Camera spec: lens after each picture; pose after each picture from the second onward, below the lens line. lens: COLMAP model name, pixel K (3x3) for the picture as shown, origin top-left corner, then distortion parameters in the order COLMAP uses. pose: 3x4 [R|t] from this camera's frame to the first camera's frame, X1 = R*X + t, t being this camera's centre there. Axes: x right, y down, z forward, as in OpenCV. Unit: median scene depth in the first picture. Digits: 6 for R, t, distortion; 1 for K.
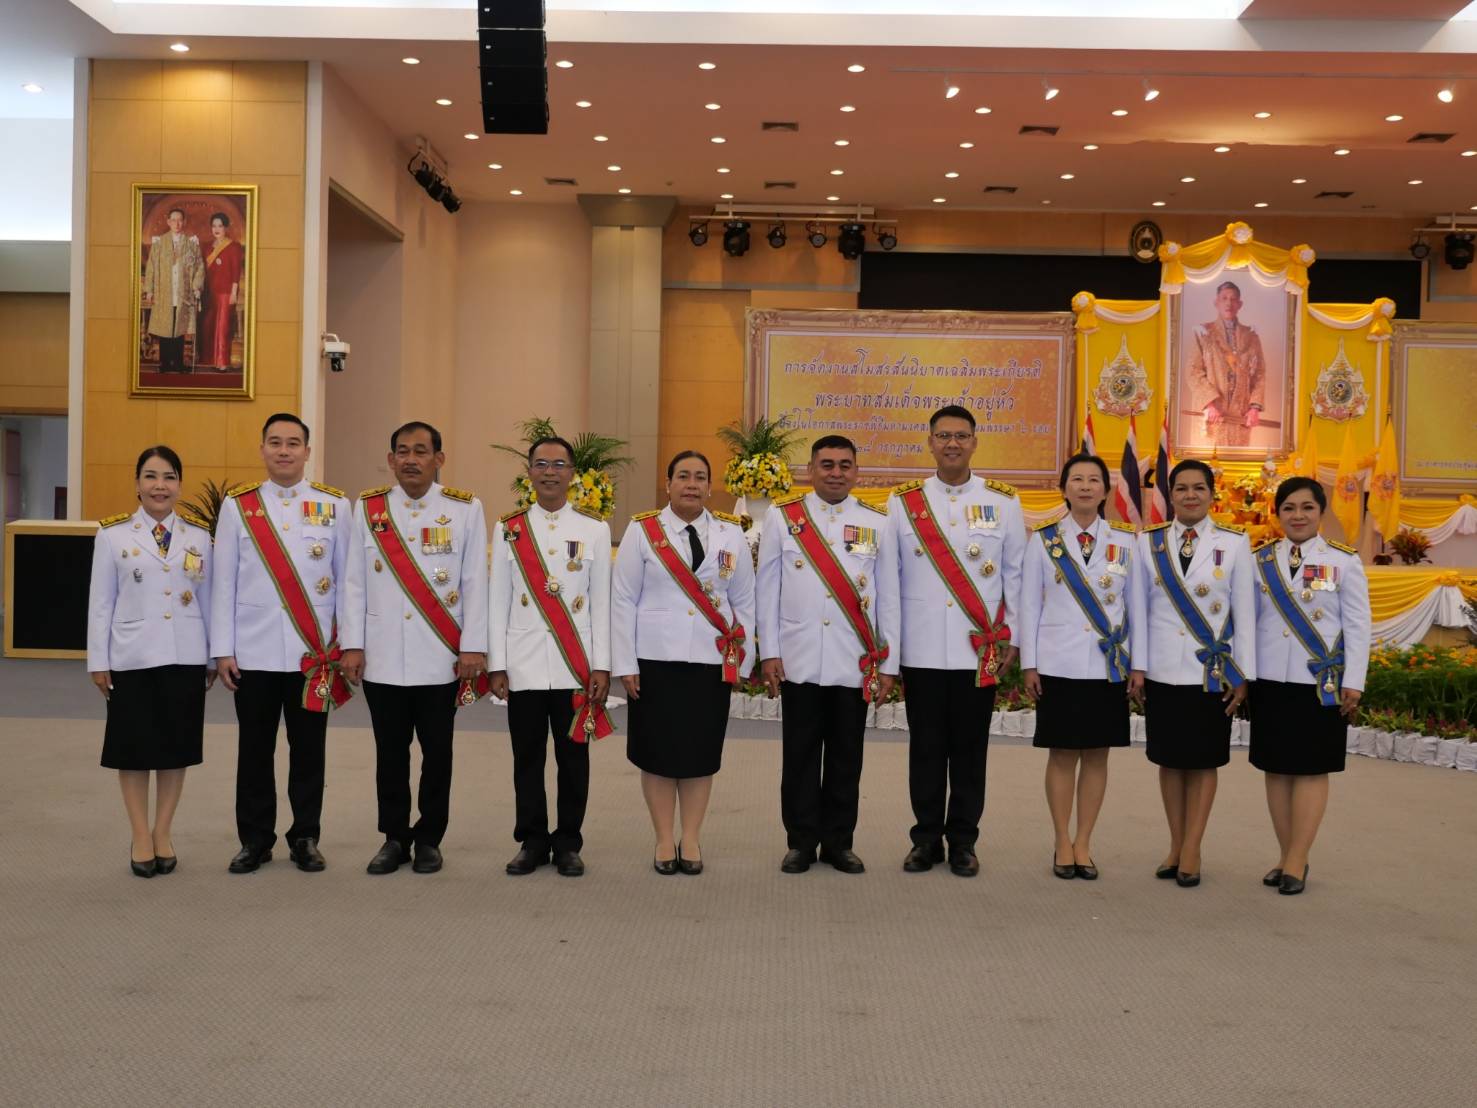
lens RADIAL K [[1611.1, 0, 738.5], [0, 1611.1, 554.0], [0, 0, 1]] dist [0.002467, 0.006318]
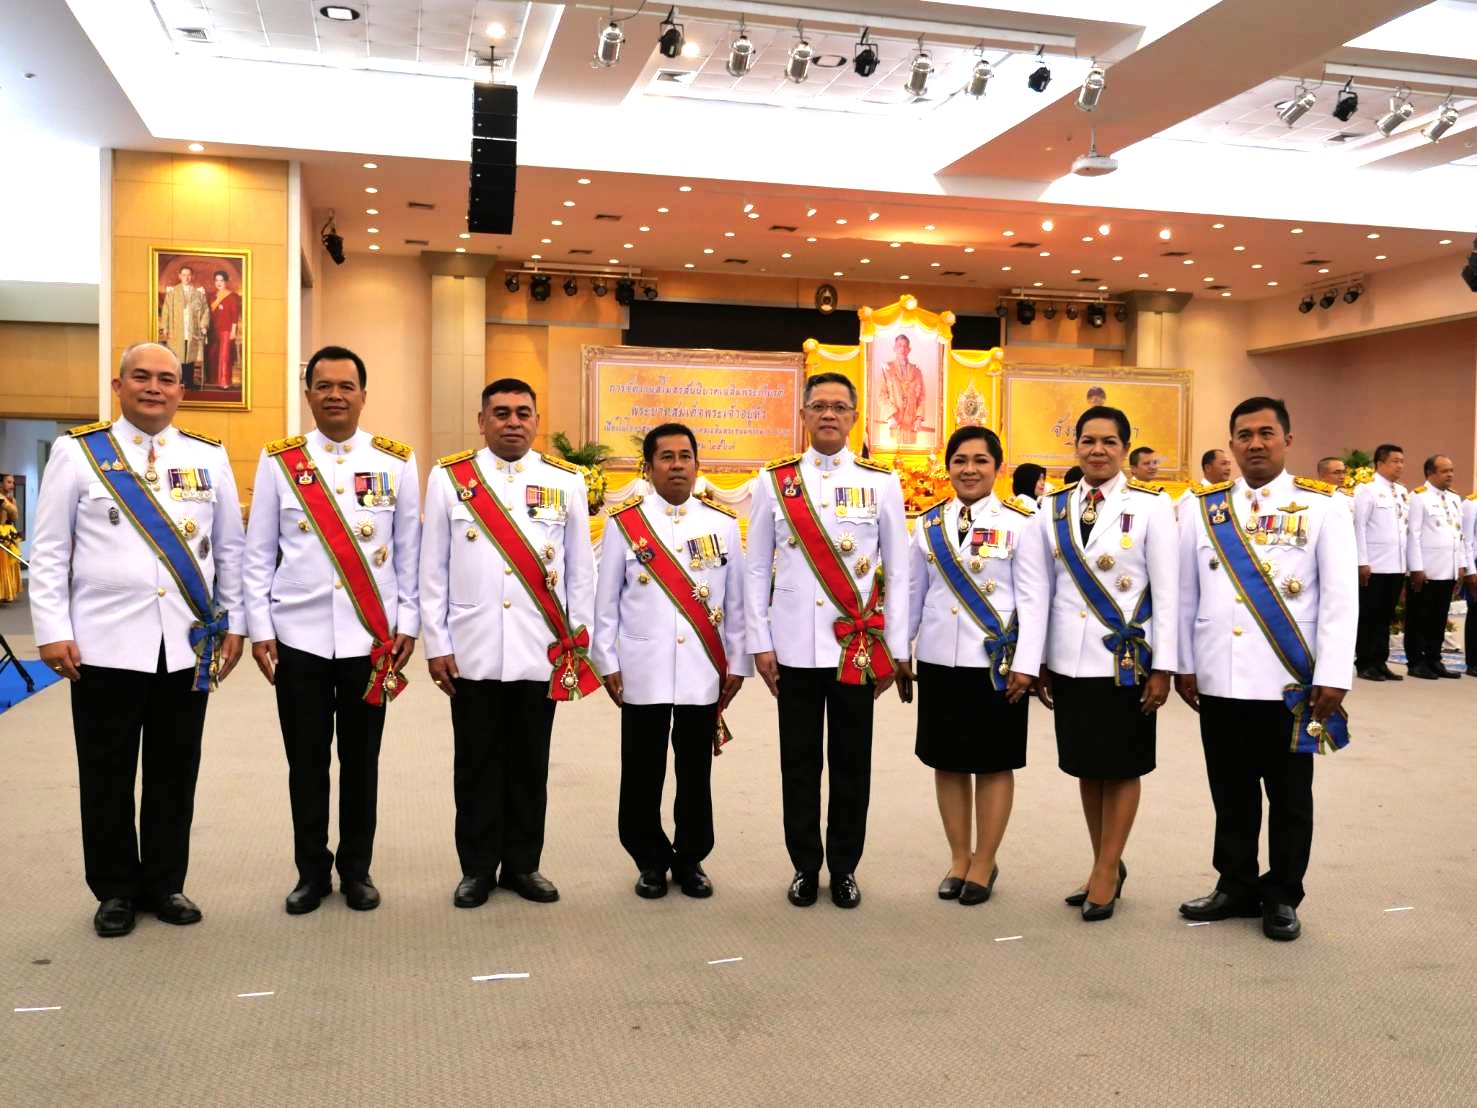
lens RADIAL K [[1396.3, 0, 747.4], [0, 1396.3, 547.9], [0, 0, 1]] dist [0.001704, 0.010366]
pose [[0.960248, -0.019443, 0.278469, -0.199470], [0.014801, 0.999714, 0.018762, 0.003005], [-0.278754, -0.013895, 0.960262, -0.209827]]
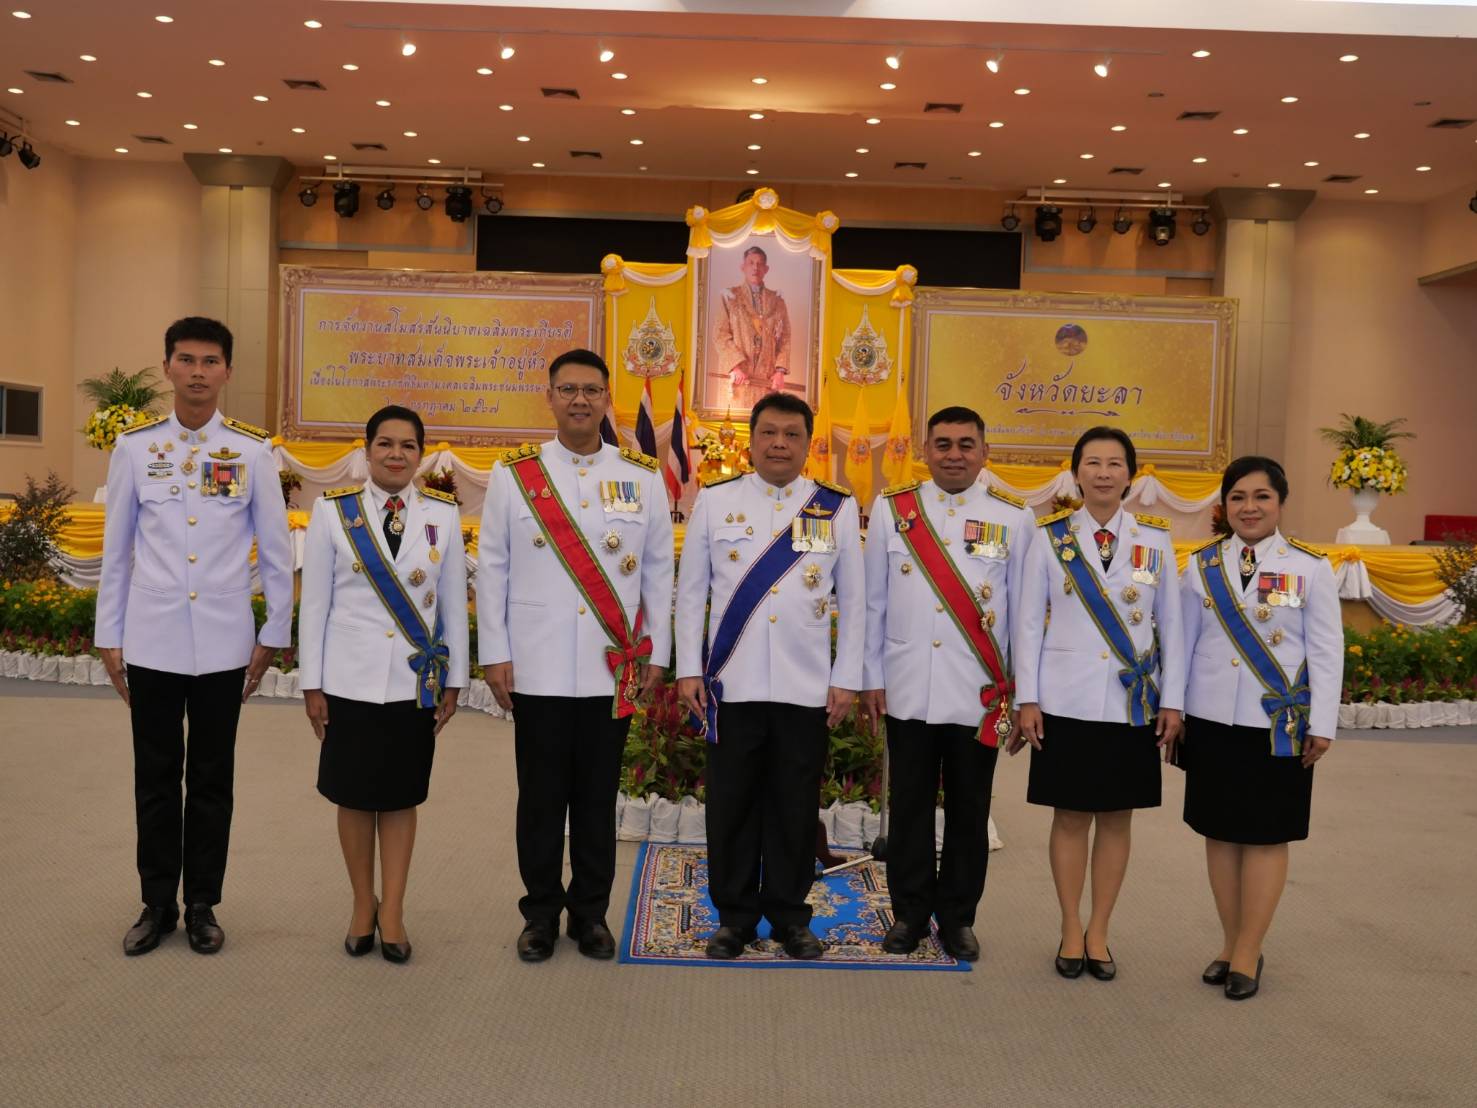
lens RADIAL K [[1508.3, 0, 730.6], [0, 1508.3, 549.3], [0, 0, 1]] dist [-0.004714, -0.005884]
pose [[0.999579, 0.010068, 0.027209, 0.264073], [-0.010717, 0.999659, 0.023796, -0.000314], [-0.026960, -0.024078, 0.999346, 0.043897]]
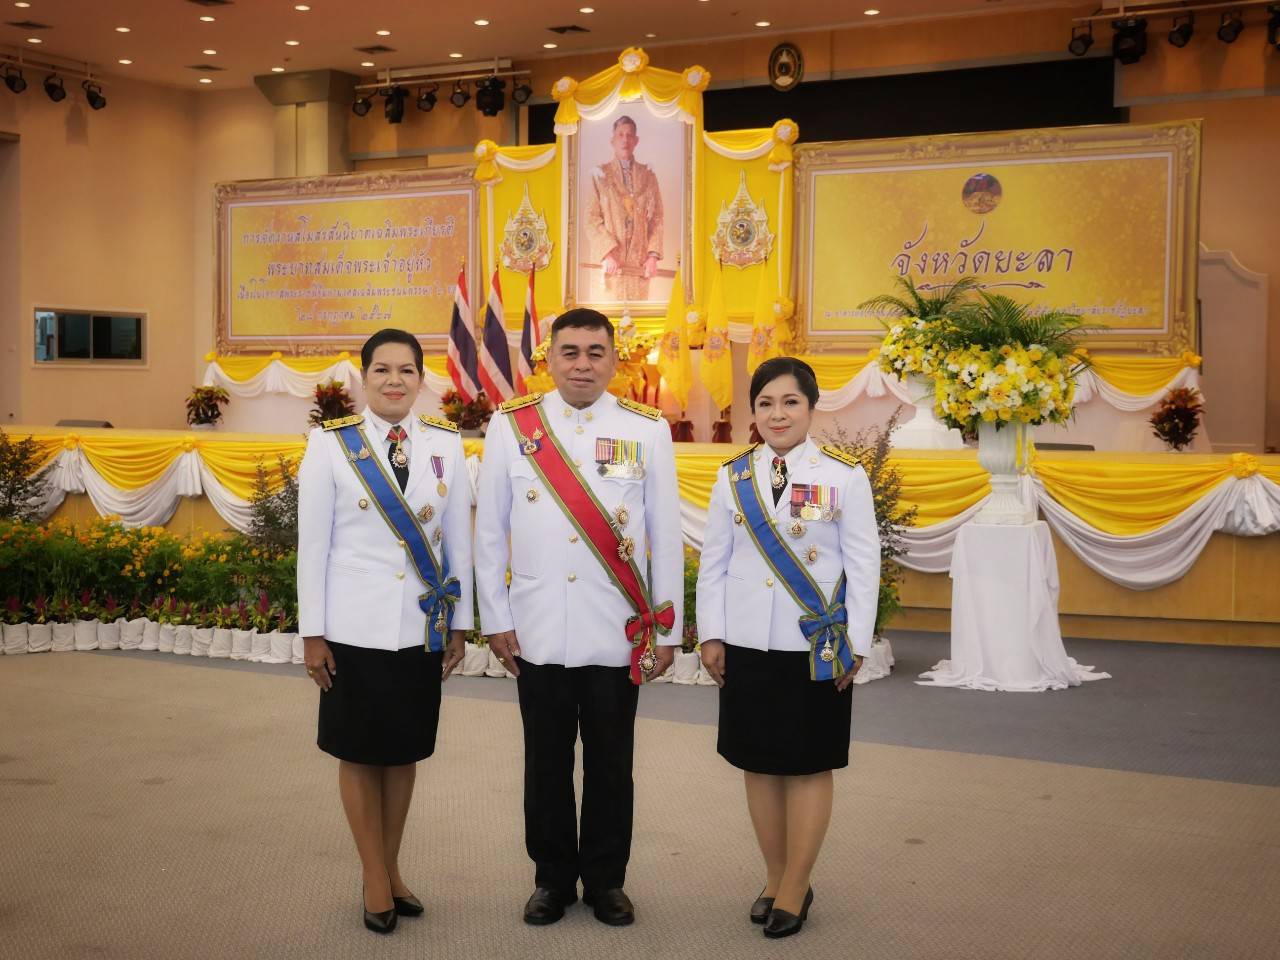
lens RADIAL K [[1682.9, 0, 641.2], [0, 1682.9, 472.8], [0, 0, 1]] dist [-0.020395, 0.045321]
pose [[0.891163, 0.009597, -0.453582, 0.734511], [0.004045, 0.999568, 0.029096, 0.001167], [0.453666, -0.027764, 0.890739, 0.170816]]
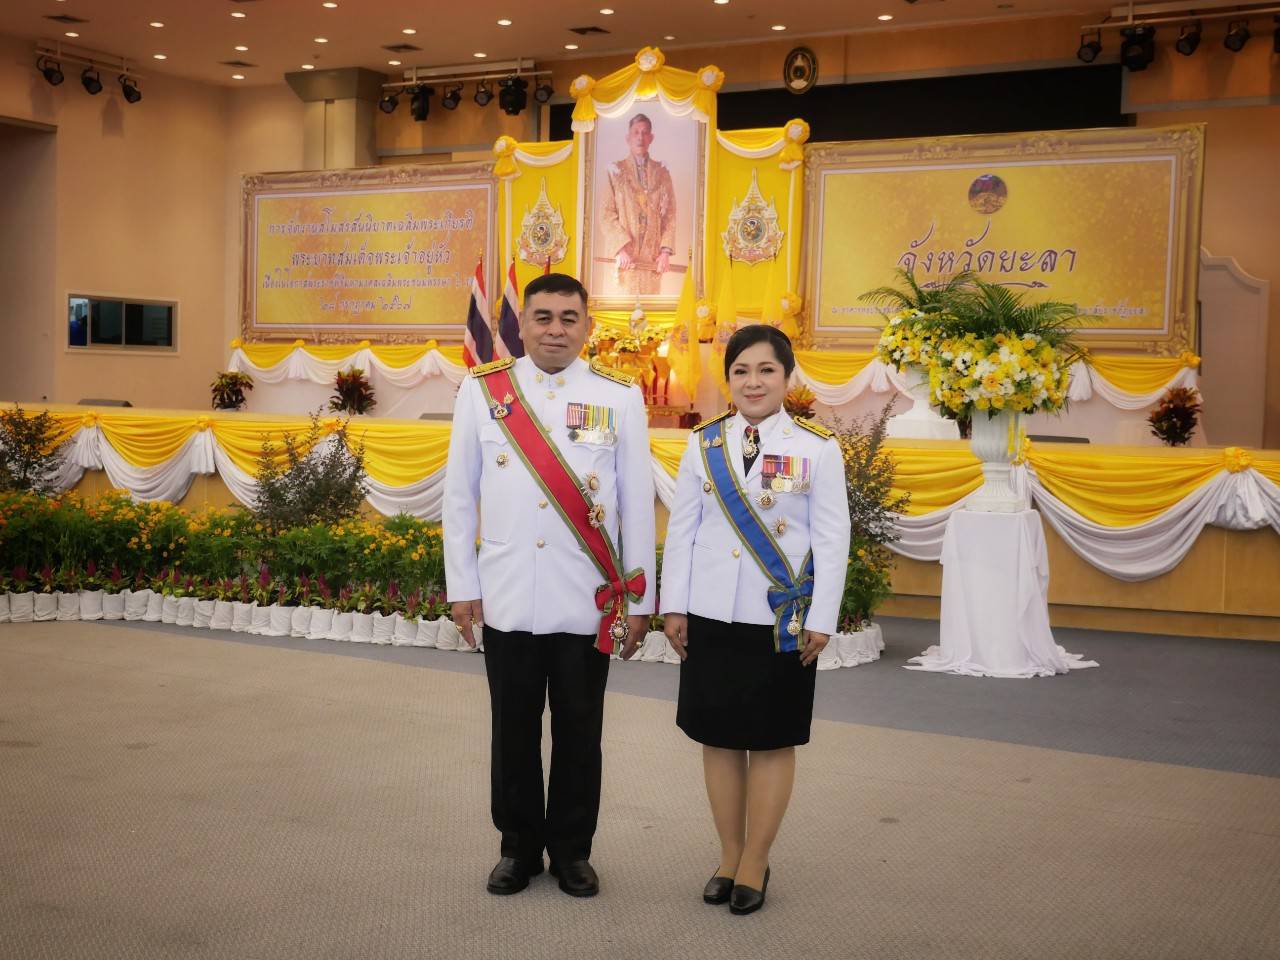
lens RADIAL K [[1620.5, 0, 640.0], [0, 1620.5, 480.0], [0, 0, 1]] dist [-0.012519, 0.026938]
pose [[0.884416, 0.028737, -0.465815, 0.735660], [-0.013933, 0.999283, 0.035194, 0.005769], [0.466492, -0.024636, 0.884182, 0.184306]]
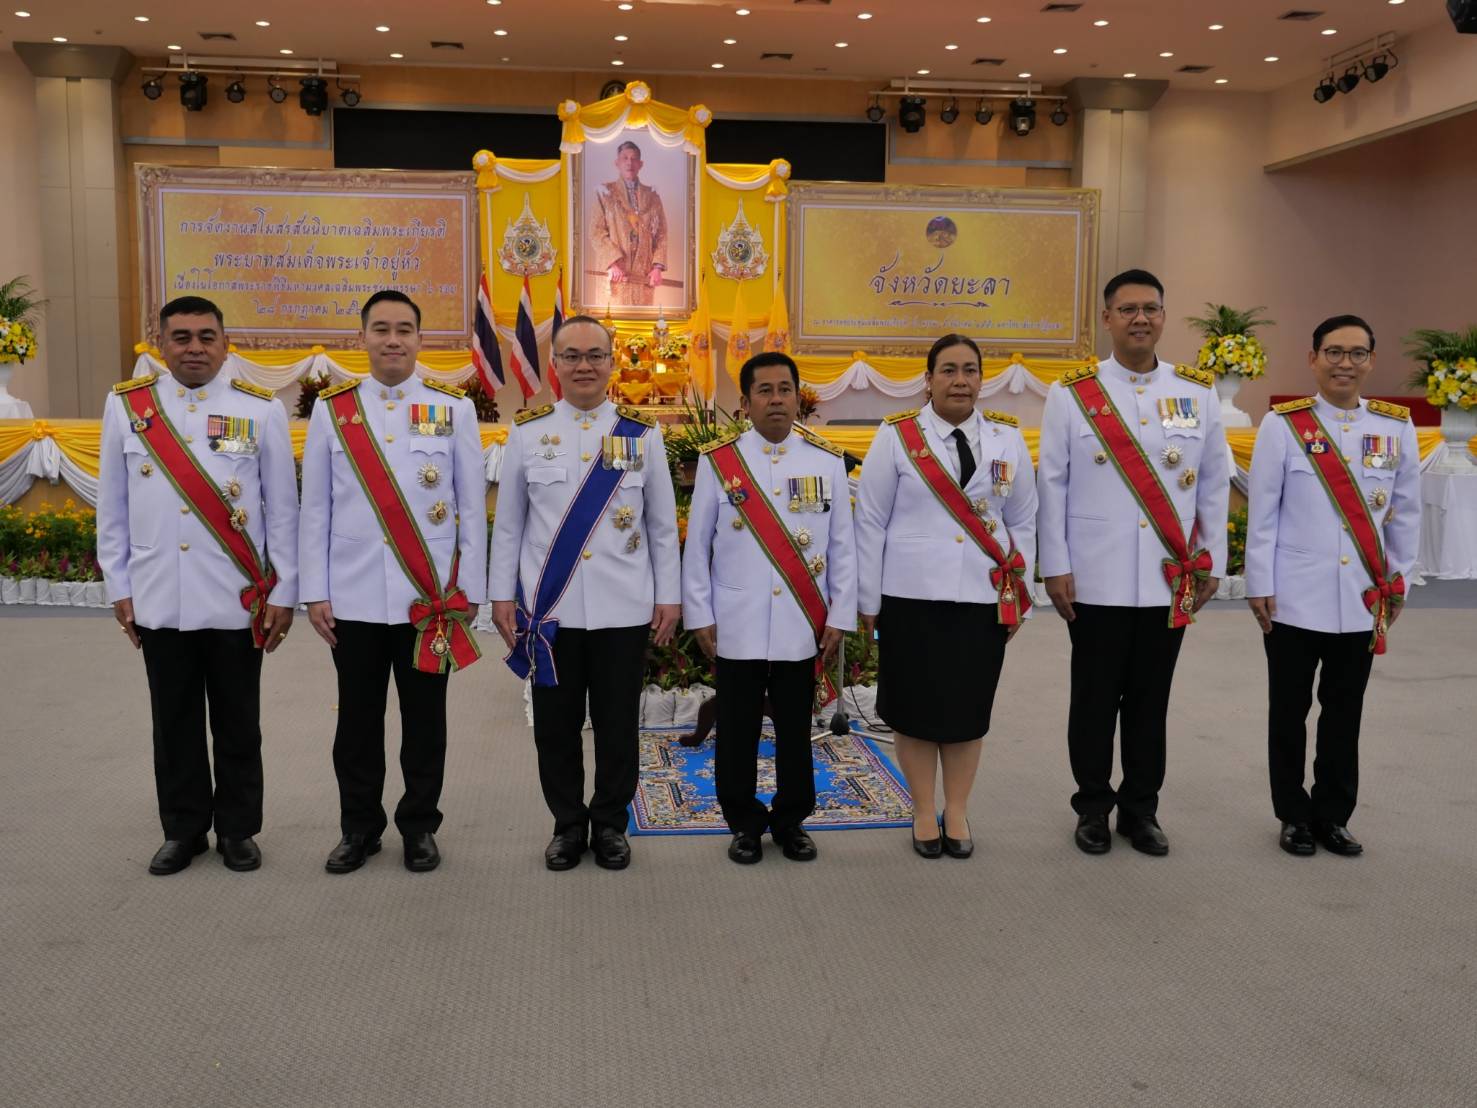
lens RADIAL K [[1518.8, 0, 738.5], [0, 1518.8, 554.0], [0, 0, 1]] dist [0.000186, 0.016216]
pose [[0.990955, -0.026549, 0.131544, 0.239522], [0.013758, 0.995169, 0.097212, -0.002731], [-0.133489, -0.094523, 0.986532, 0.024436]]
